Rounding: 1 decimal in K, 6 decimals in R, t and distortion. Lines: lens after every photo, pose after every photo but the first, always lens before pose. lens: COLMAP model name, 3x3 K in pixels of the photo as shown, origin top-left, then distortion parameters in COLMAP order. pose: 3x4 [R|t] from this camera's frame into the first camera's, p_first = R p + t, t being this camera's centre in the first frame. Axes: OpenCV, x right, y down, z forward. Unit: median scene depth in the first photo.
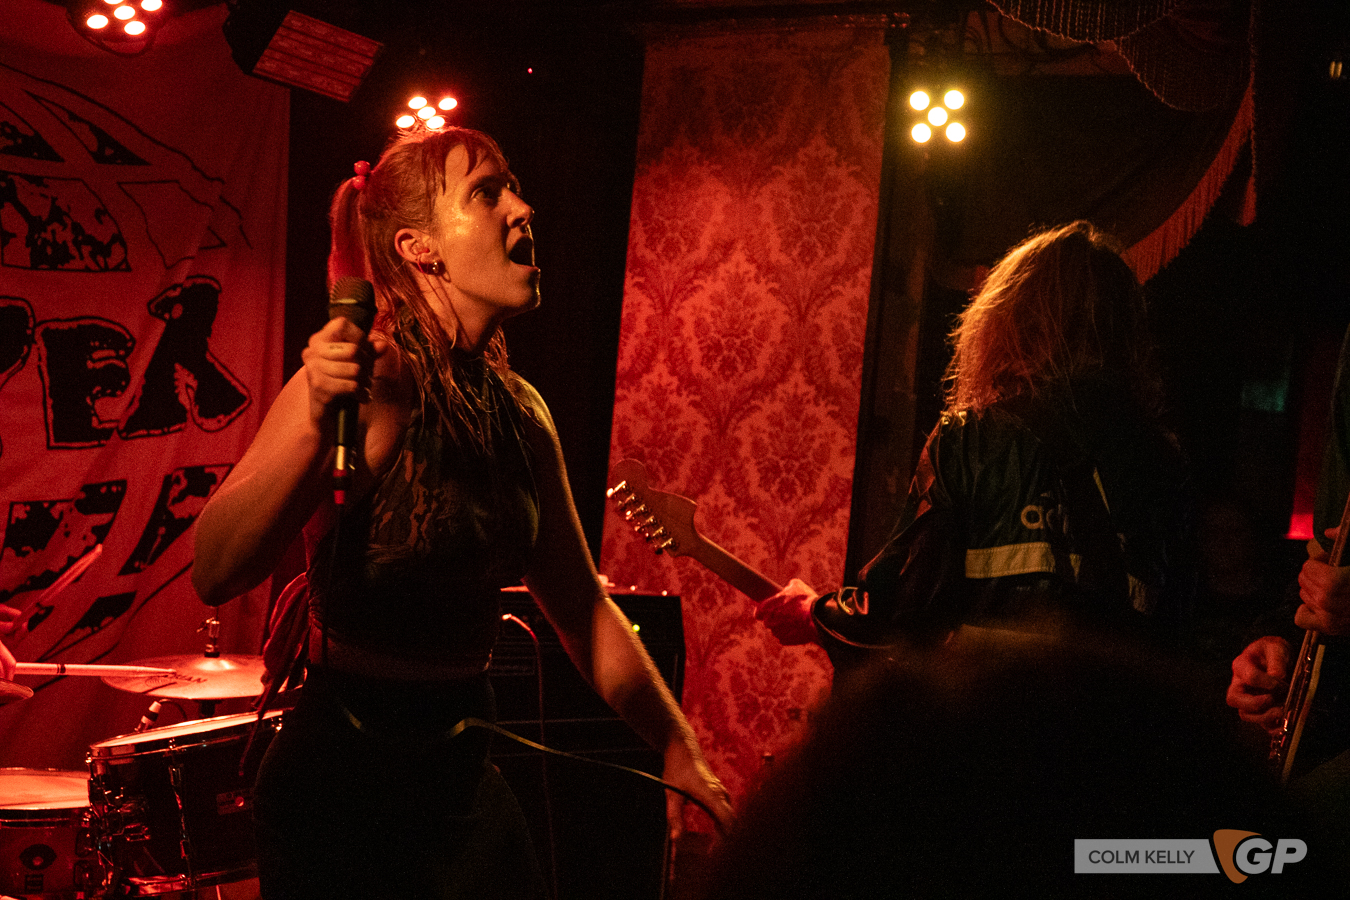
lens RADIAL K [[2110.2, 0, 675.0], [0, 2110.2, 450.0], [0, 0, 1]] dist [0.072982, -0.012393]
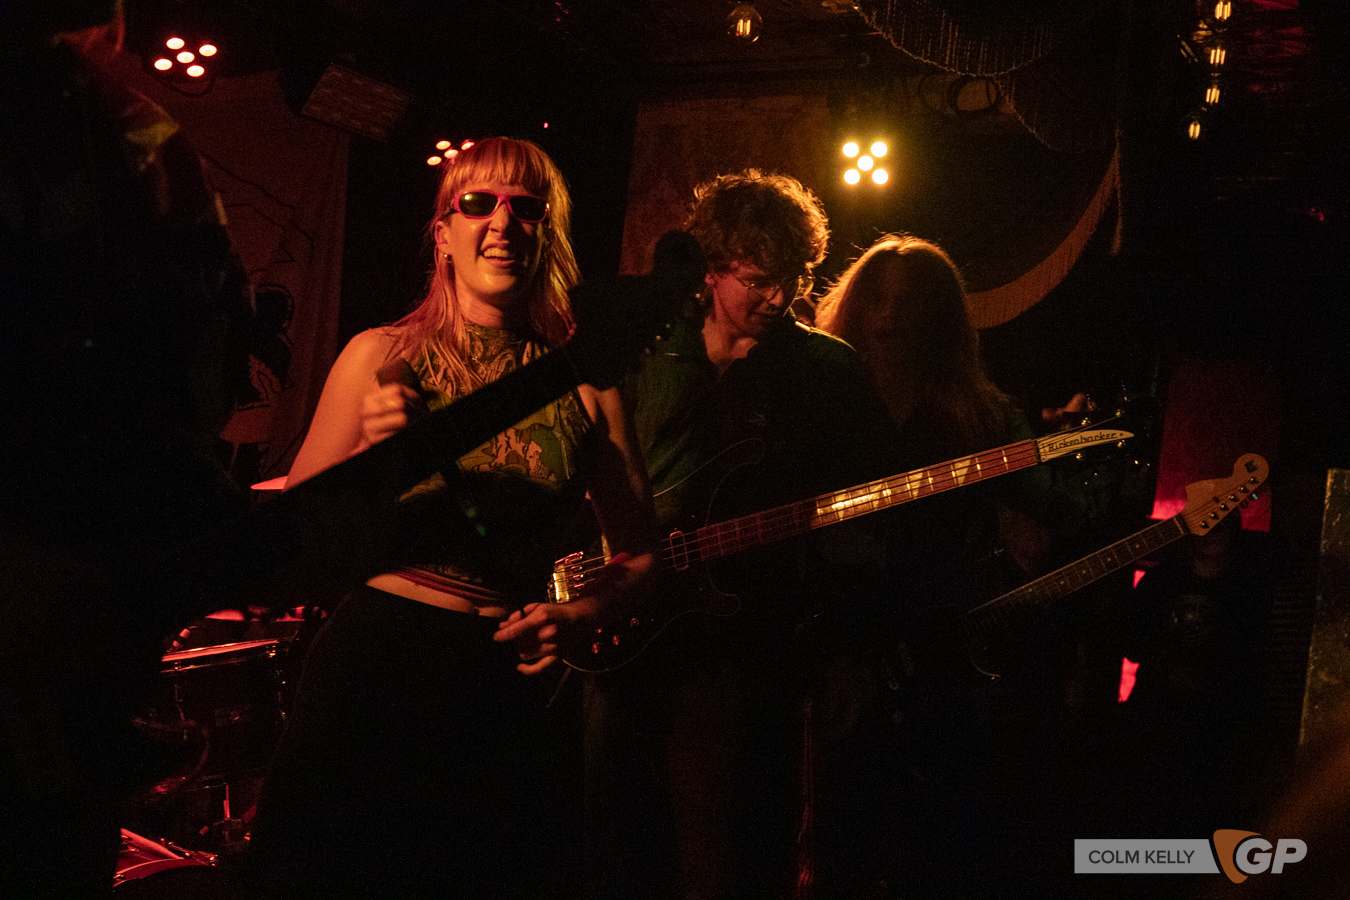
lens RADIAL K [[1559.6, 0, 675.0], [0, 1559.6, 450.0], [0, 0, 1]] dist [0.100991, -0.388569]
pose [[0.999495, 0.023888, -0.020946, 0.037430], [-0.023847, 0.999713, 0.002208, 0.007742], [0.020993, -0.001708, 0.999778, 0.097983]]
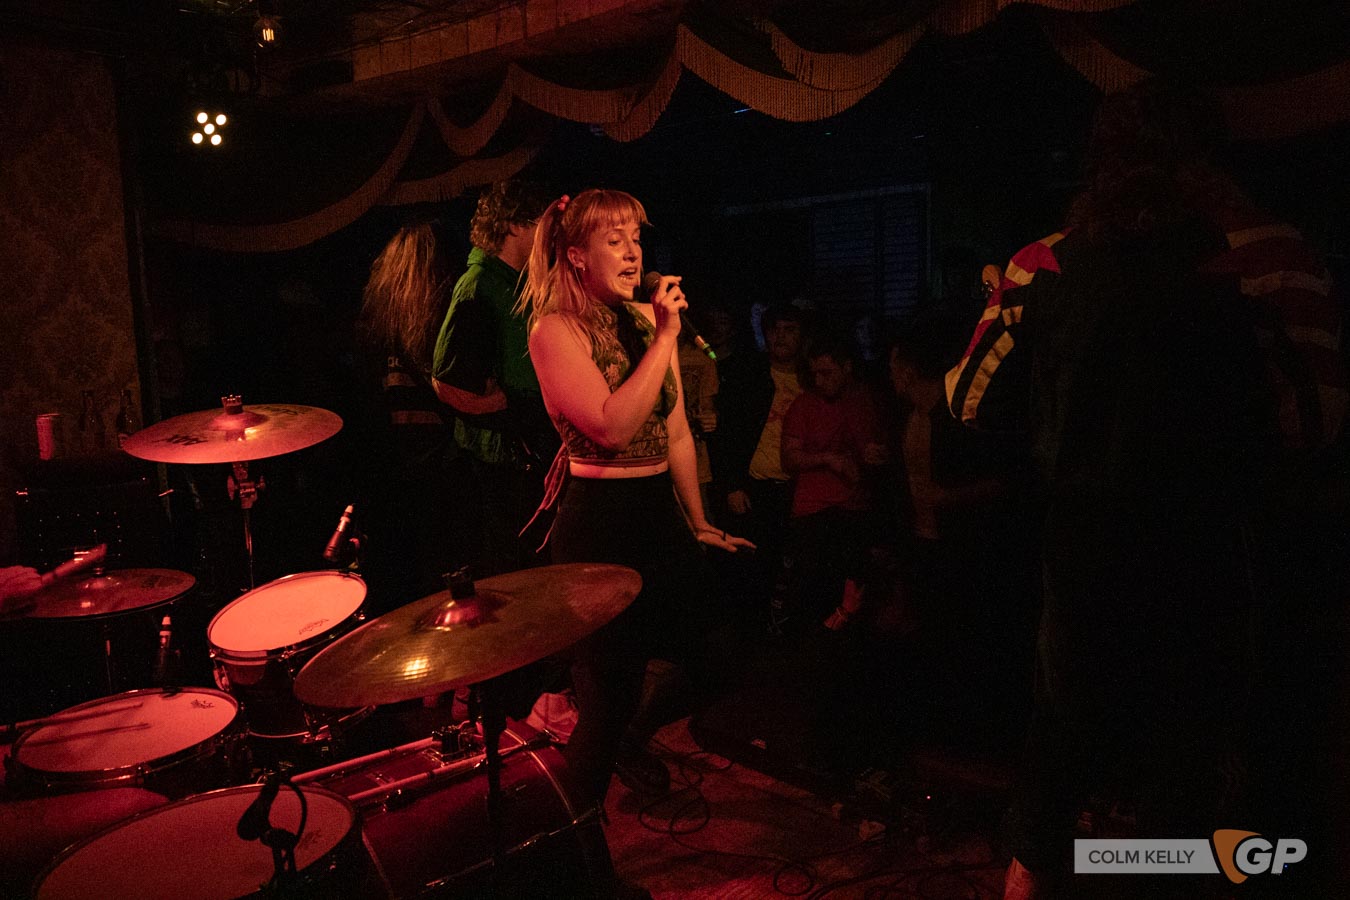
lens RADIAL K [[1031.9, 0, 686.8], [0, 1031.9, 452.0], [0, 0, 1]] dist [-0.002010, -0.005537]
pose [[0.199634, -0.220532, 0.954731, -0.604164], [0.043731, 0.975379, 0.216157, -0.071529], [-0.978894, -0.001401, 0.204362, 0.483567]]
